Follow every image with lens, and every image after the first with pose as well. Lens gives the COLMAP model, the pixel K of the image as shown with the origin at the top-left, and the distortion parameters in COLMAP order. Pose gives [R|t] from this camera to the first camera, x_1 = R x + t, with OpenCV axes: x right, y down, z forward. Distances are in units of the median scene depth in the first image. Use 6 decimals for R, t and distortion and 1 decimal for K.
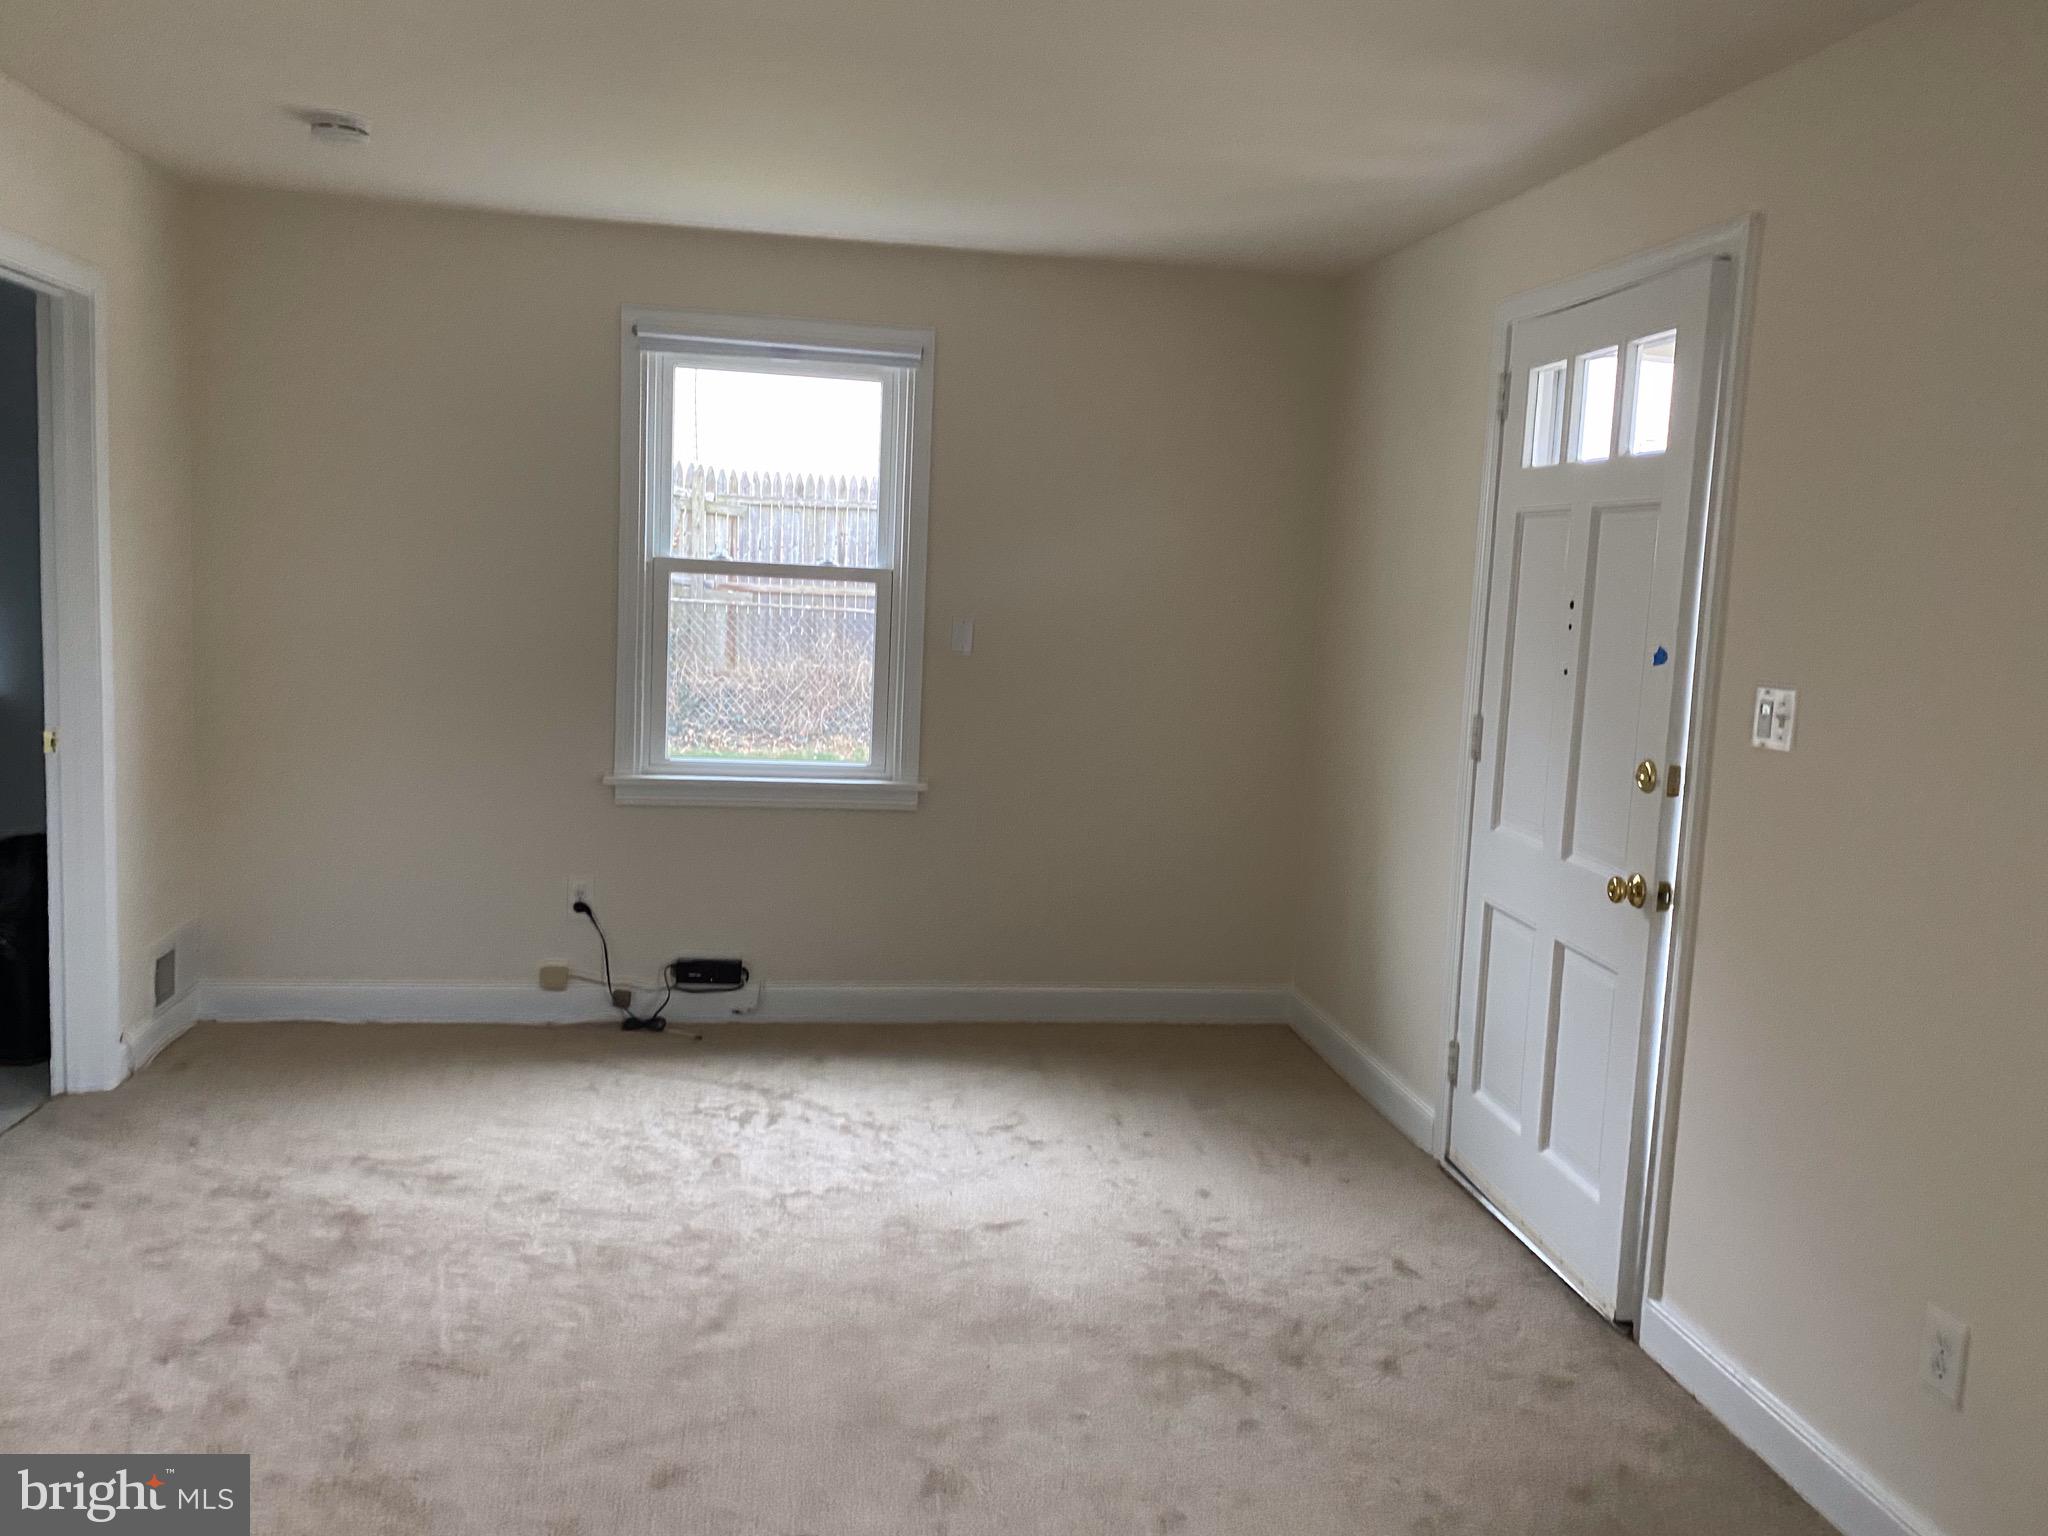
lens RADIAL K [[1517.4, 0, 1073.4], [0, 1517.4, 769.5], [0, 0, 1]] dist [-0.026061, -0.001006]
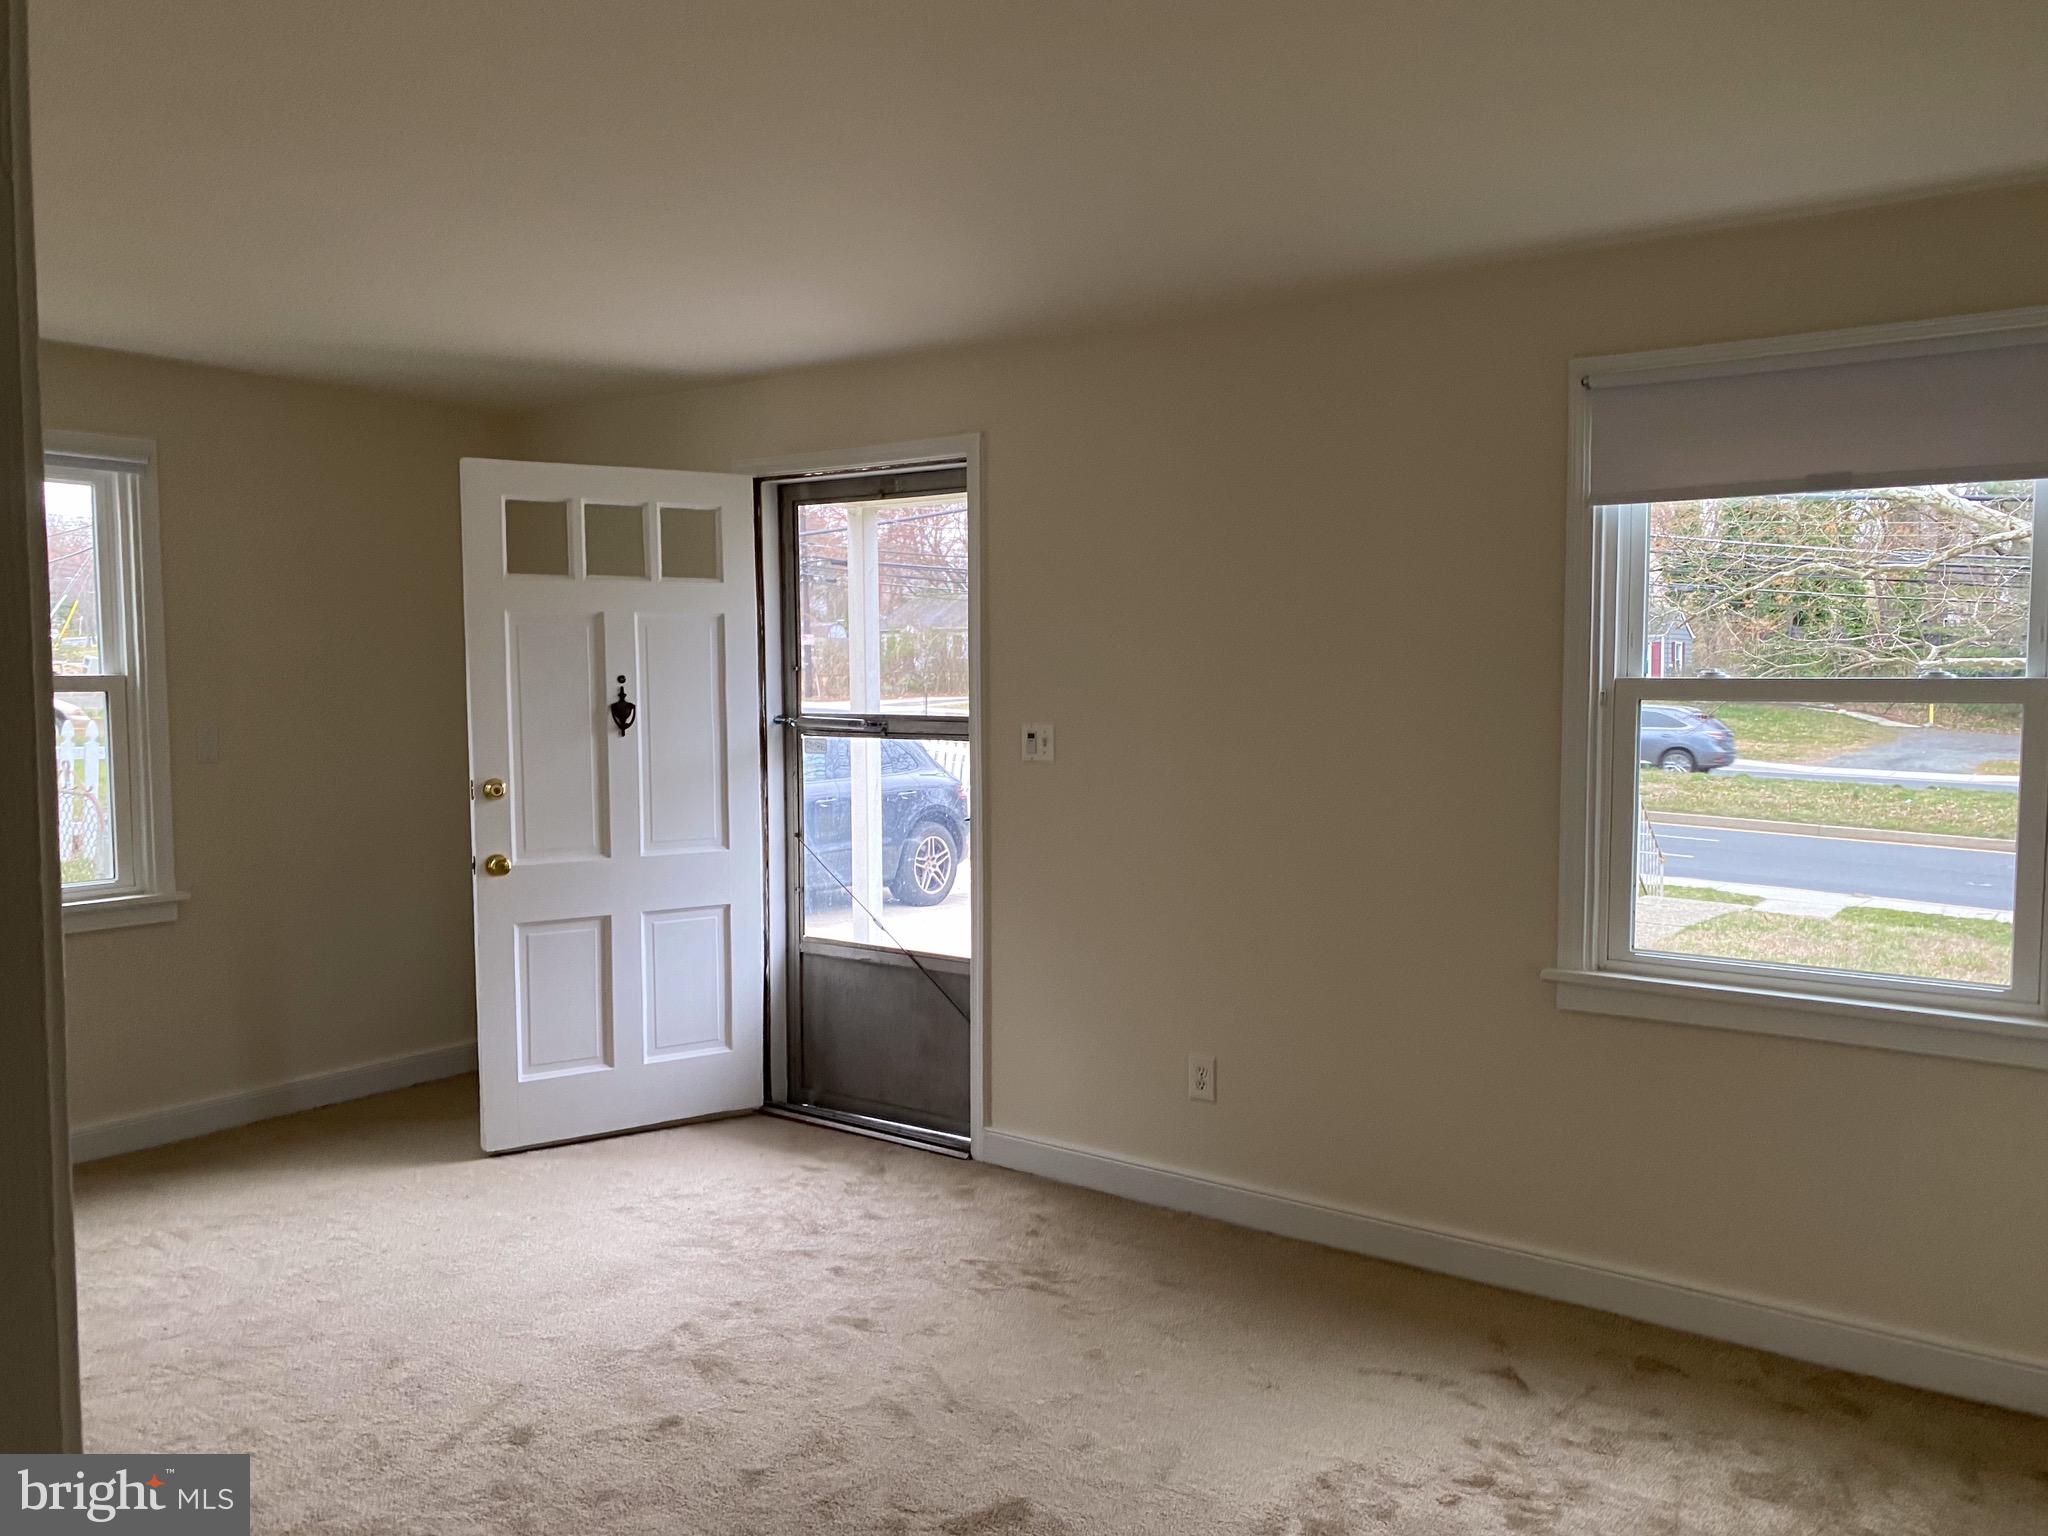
lens RADIAL K [[1526.3, 0, 988.5], [0, 1526.3, 804.1], [0, 0, 1]] dist [0.113726, -0.230814]
pose [[0.717249, -0.105872, 0.688727, -0.584750], [0.121831, 0.992219, 0.025650, -0.012568], [-0.686084, 0.065511, 0.724567, -0.135186]]
